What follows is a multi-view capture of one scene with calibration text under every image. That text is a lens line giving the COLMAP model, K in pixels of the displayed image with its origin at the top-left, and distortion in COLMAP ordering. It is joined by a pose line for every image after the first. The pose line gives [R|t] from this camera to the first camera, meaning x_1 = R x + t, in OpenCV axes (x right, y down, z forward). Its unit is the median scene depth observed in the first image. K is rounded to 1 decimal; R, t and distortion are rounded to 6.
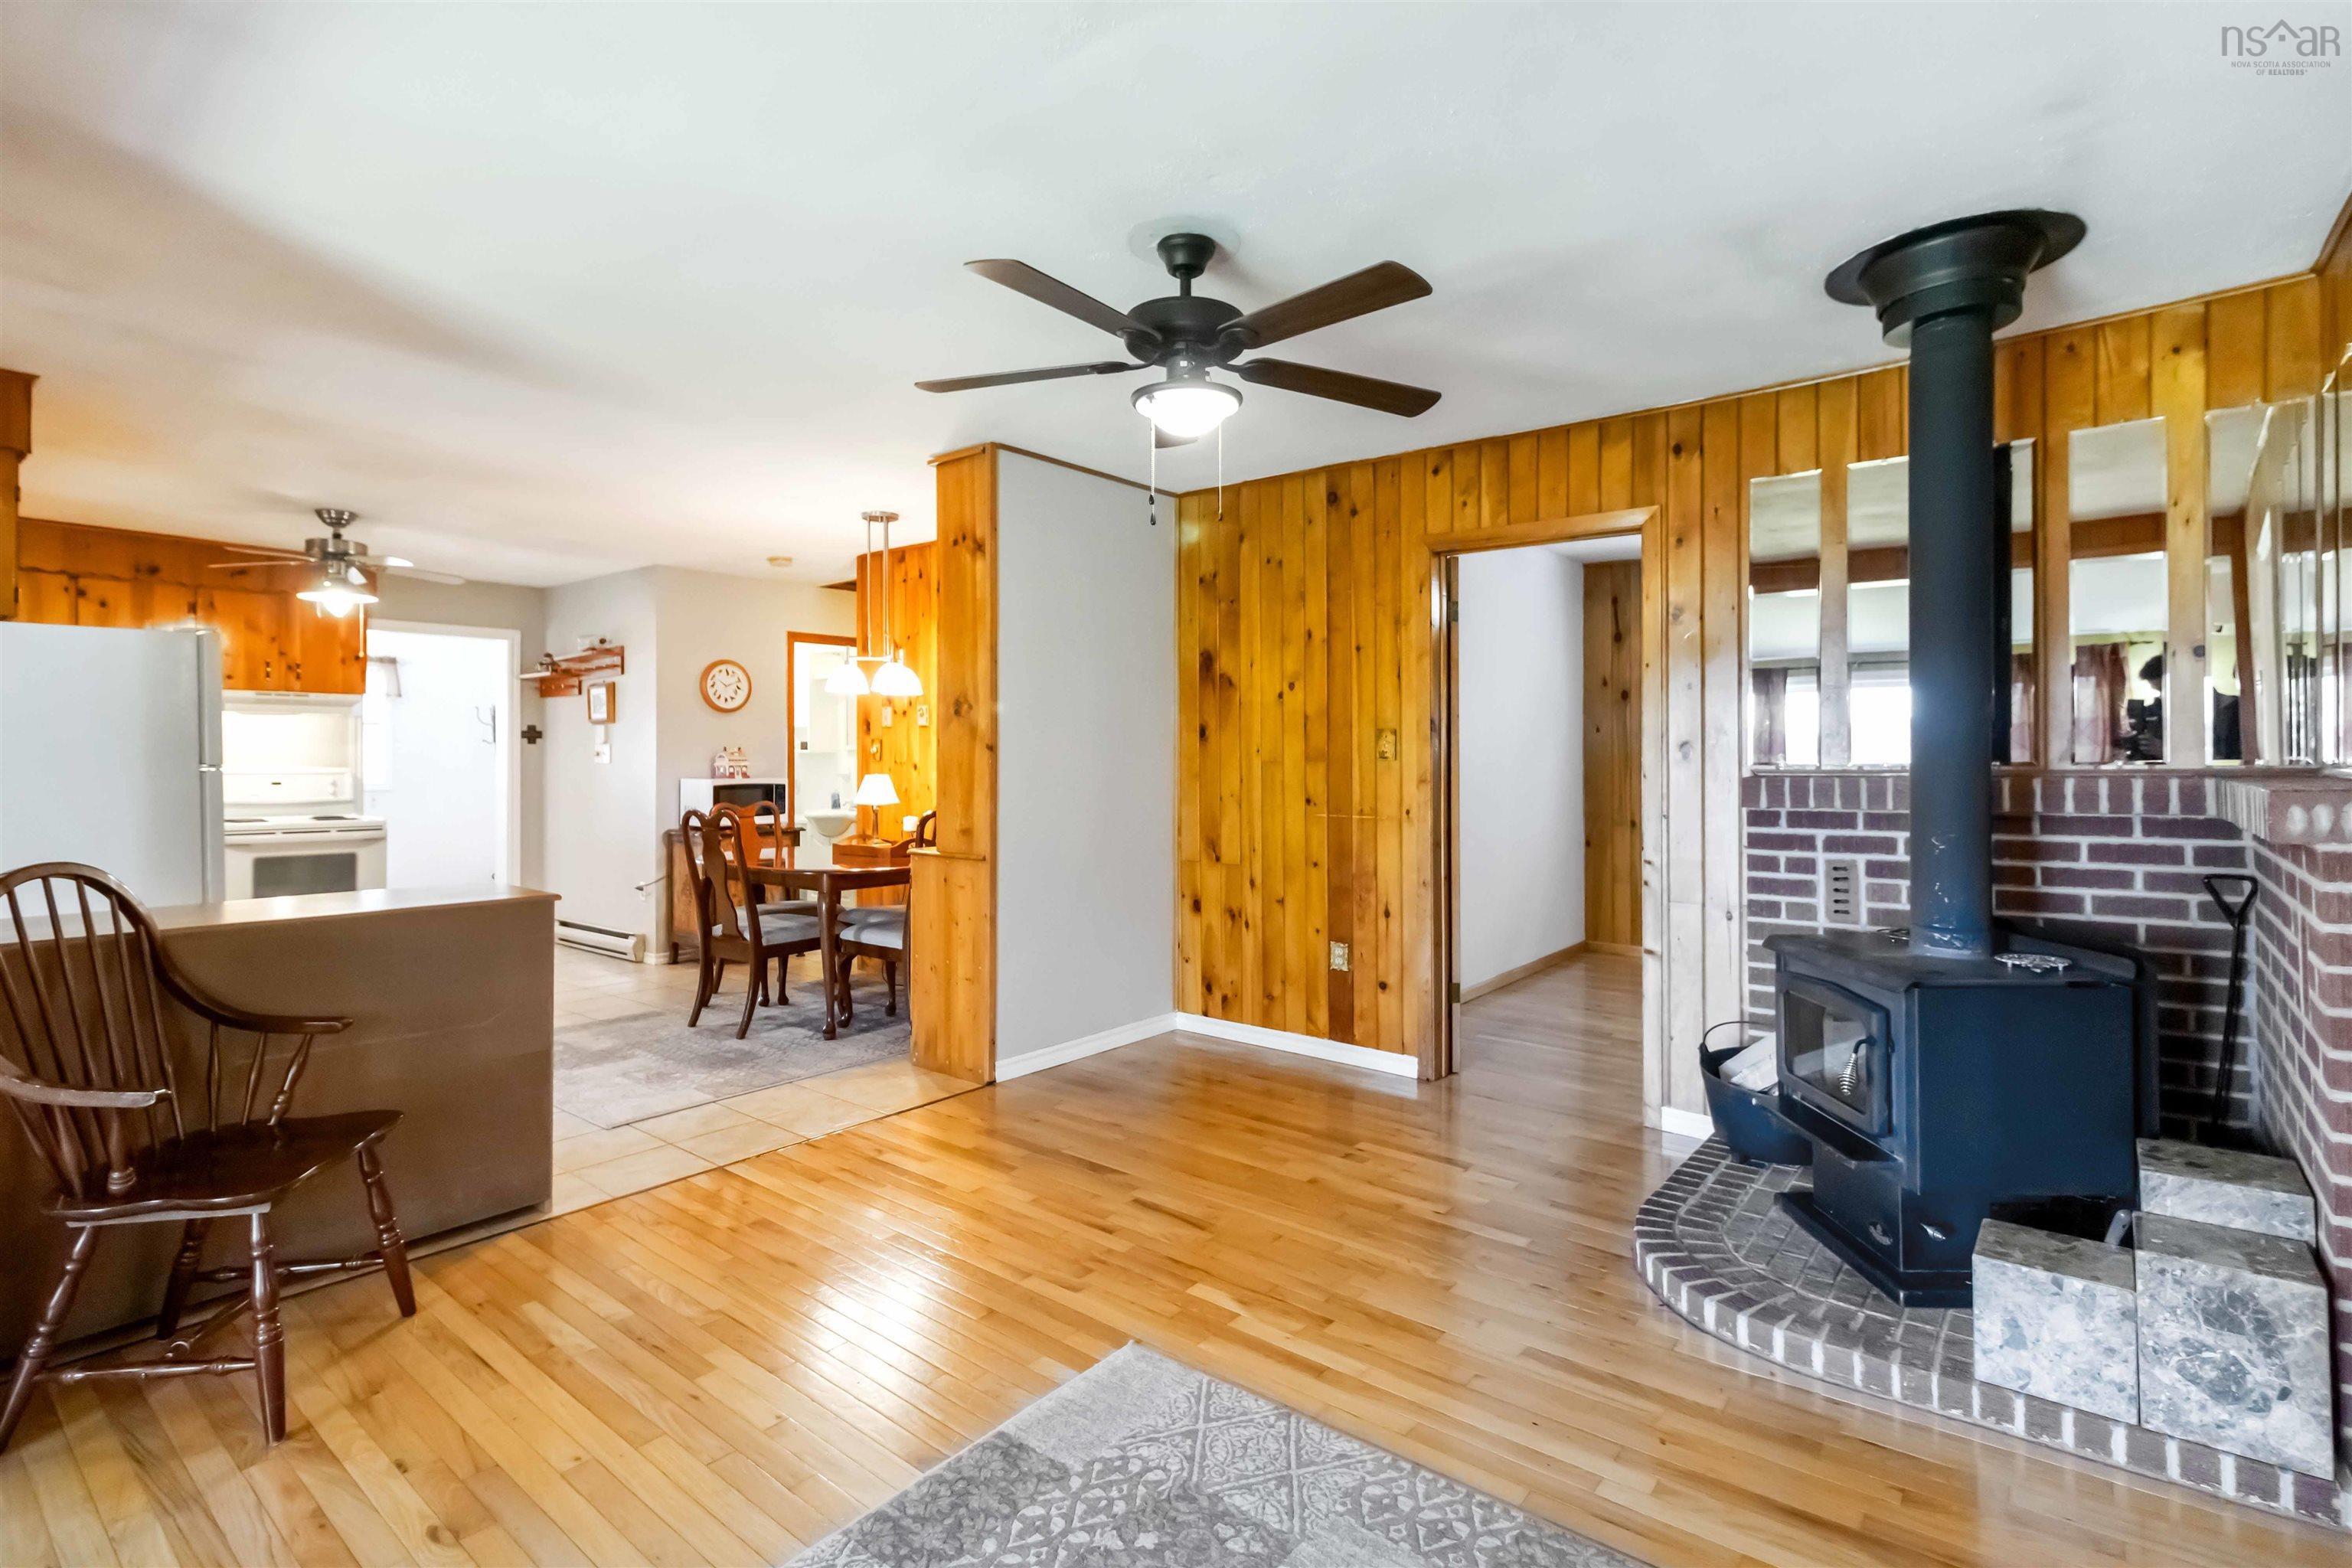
lens RADIAL K [[1113.3, 0, 1179.8], [0, 1113.3, 762.6], [0, 0, 1]] dist [0.006805, -0.000419]
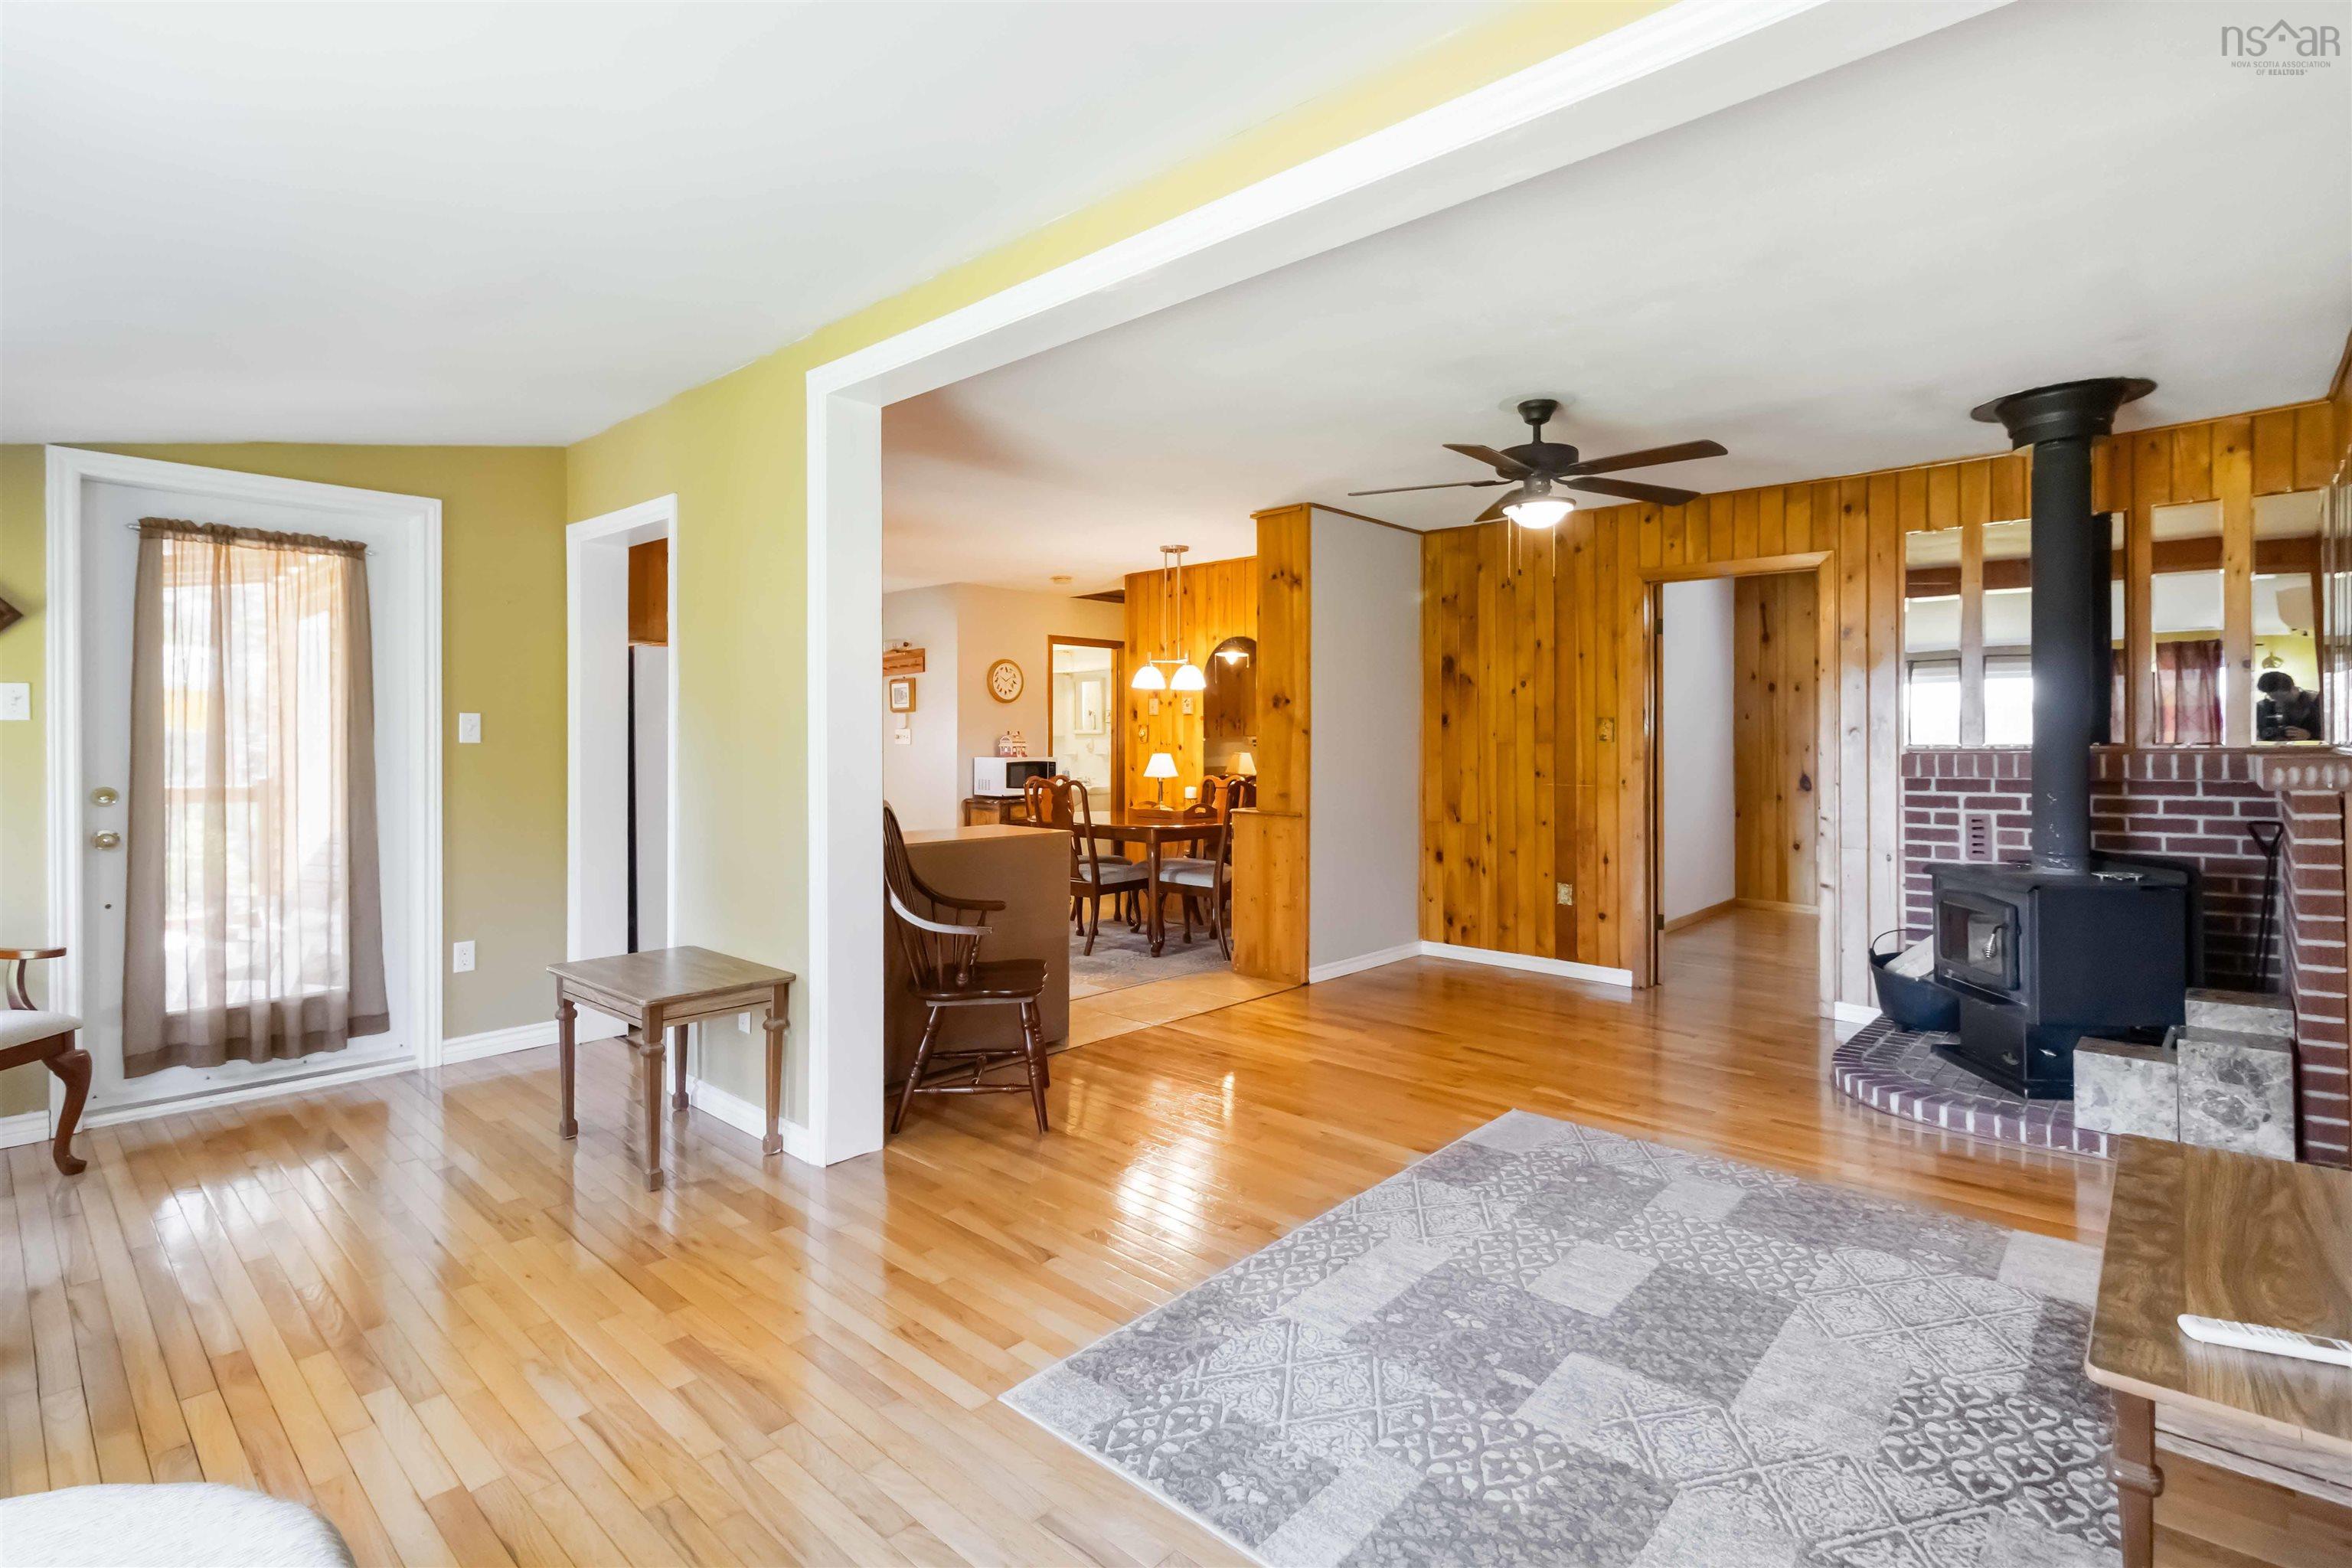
lens RADIAL K [[1113.3, 0, 1186.3], [0, 1113.3, 747.1], [0, 0, 1]] dist [0.006805, -0.000419]
pose [[0.997978, 0.001343, -0.063541, -0.227800], [-0.001293, 0.999999, 0.000824, 0.003631], [0.063542, -0.000740, 0.997979, -0.337662]]
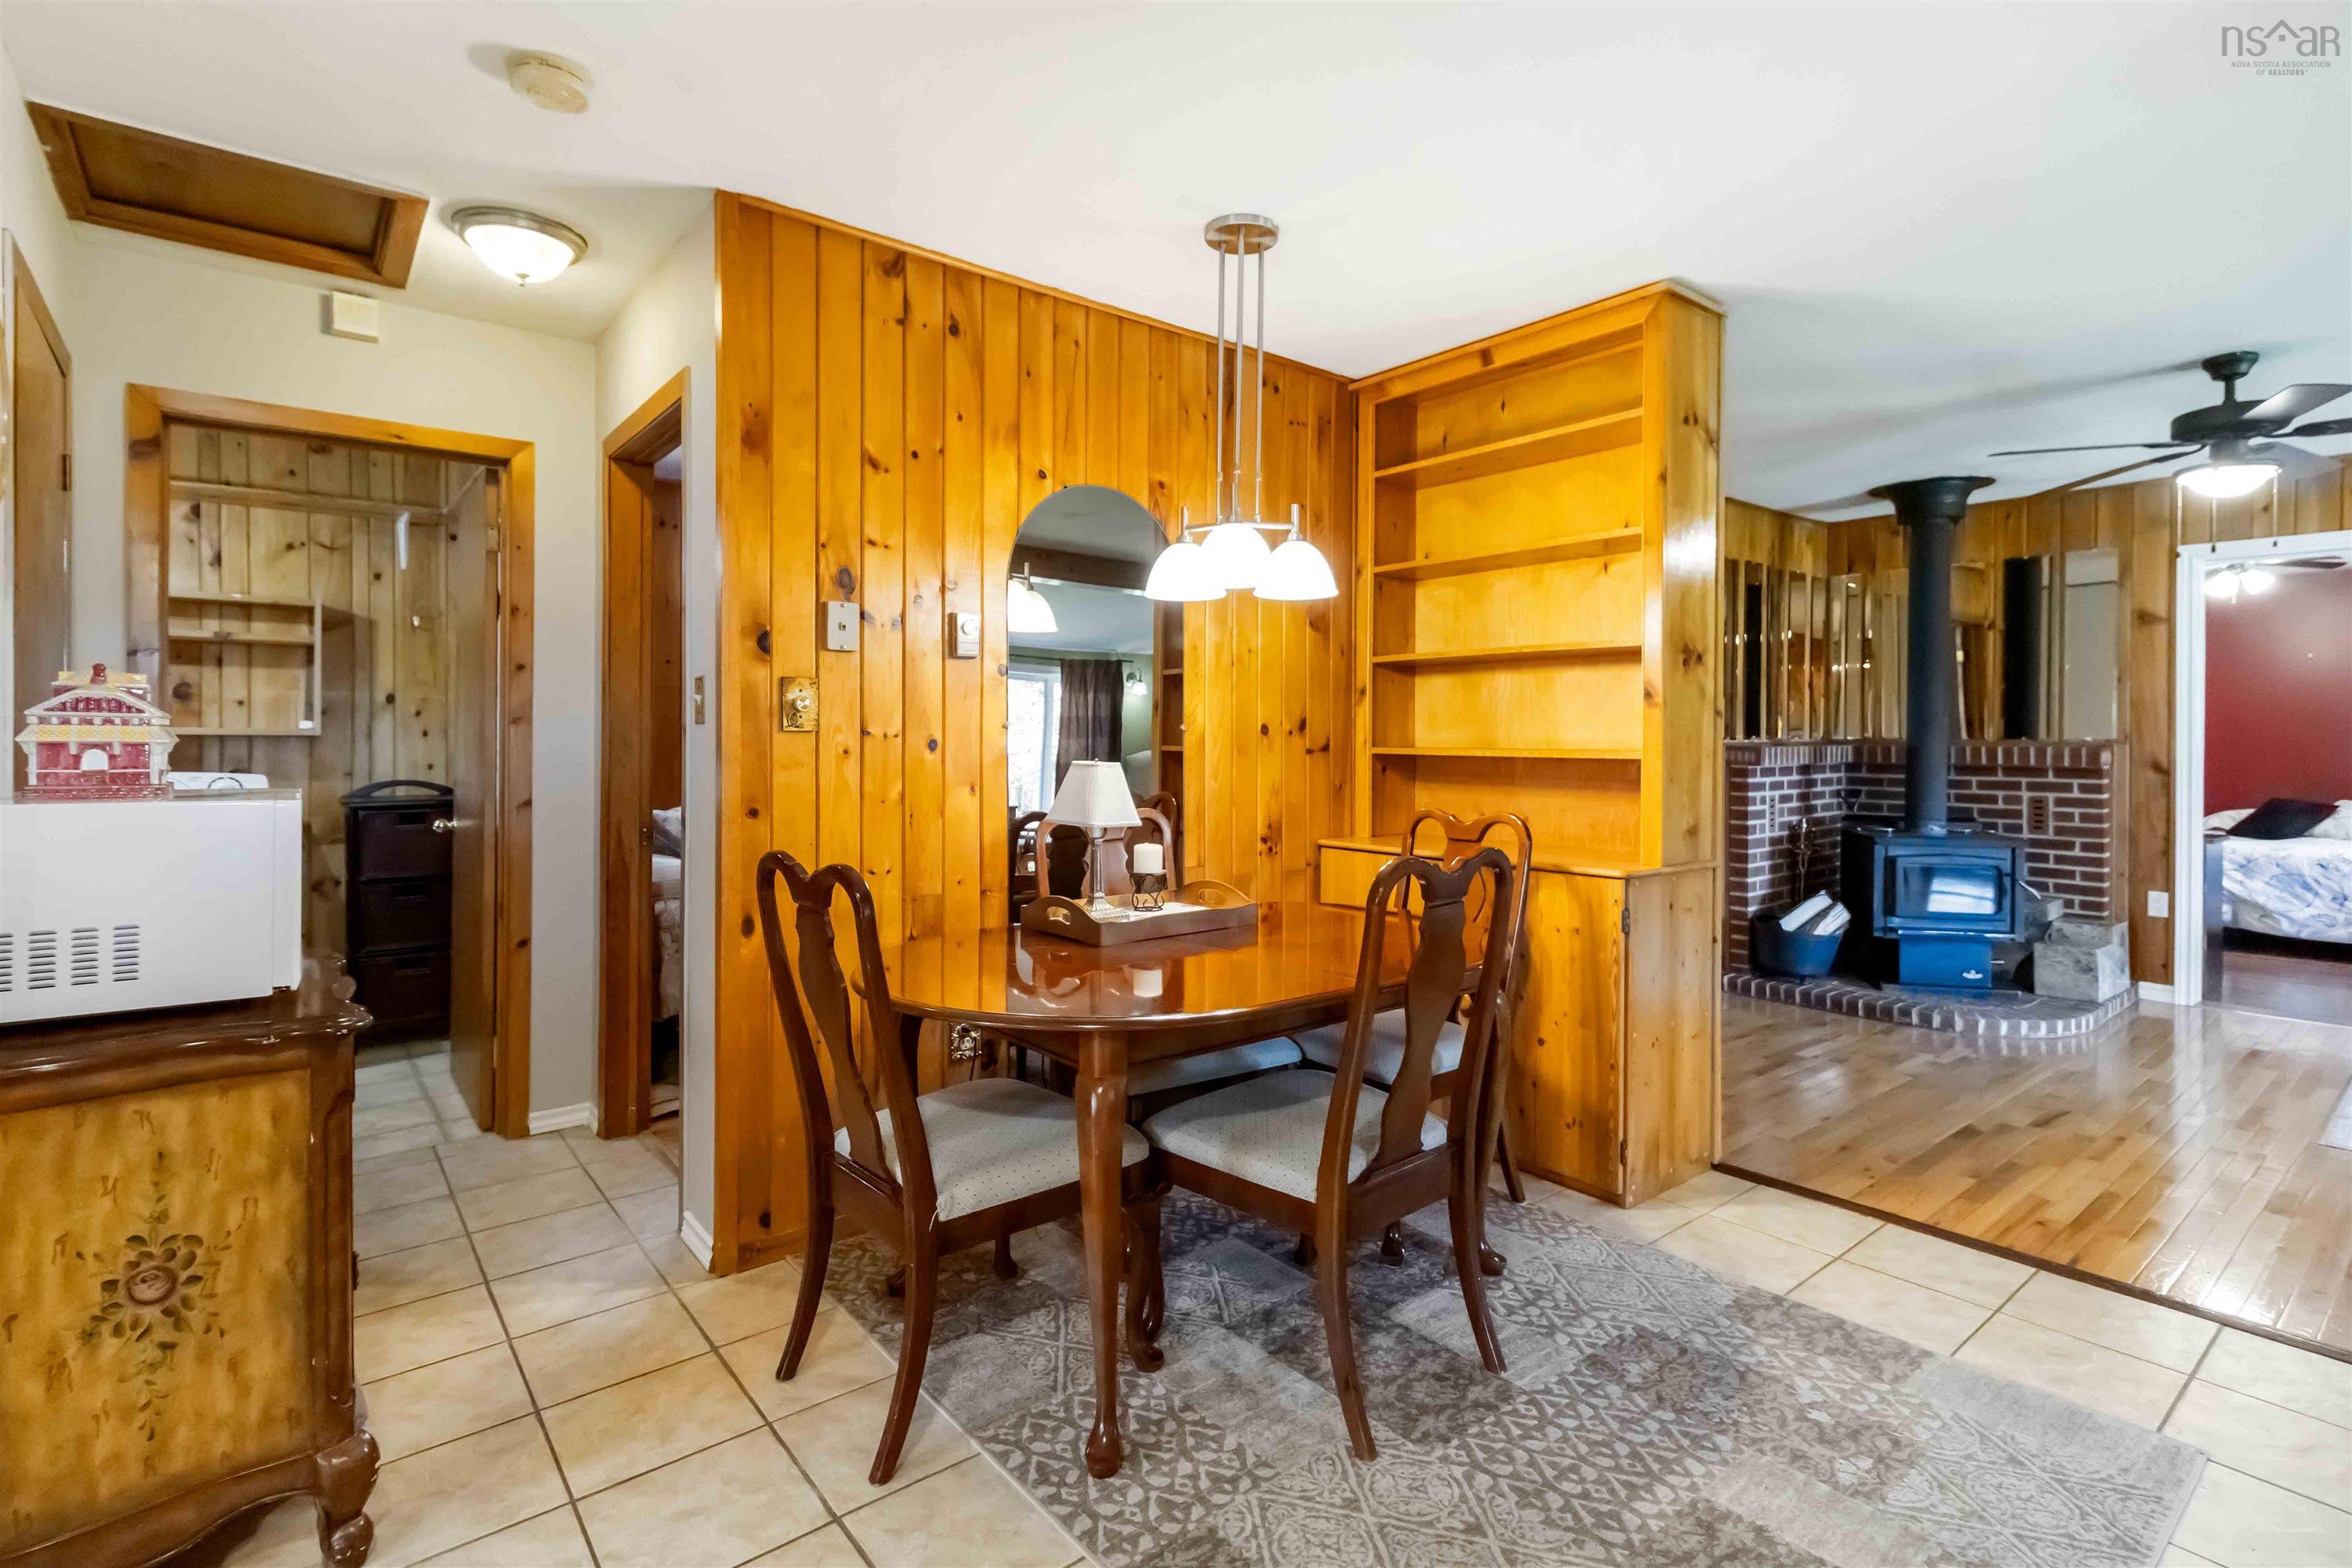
lens RADIAL K [[1113.3, 0, 1181.2], [0, 1113.3, 757.4], [0, 0, 1]] dist [0.006805, -0.000419]
pose [[0.201119, -0.009090, 0.979525, -0.973297], [0.000826, 0.999958, 0.009110, 0.007127], [-0.979566, -0.001023, 0.201118, 1.196495]]
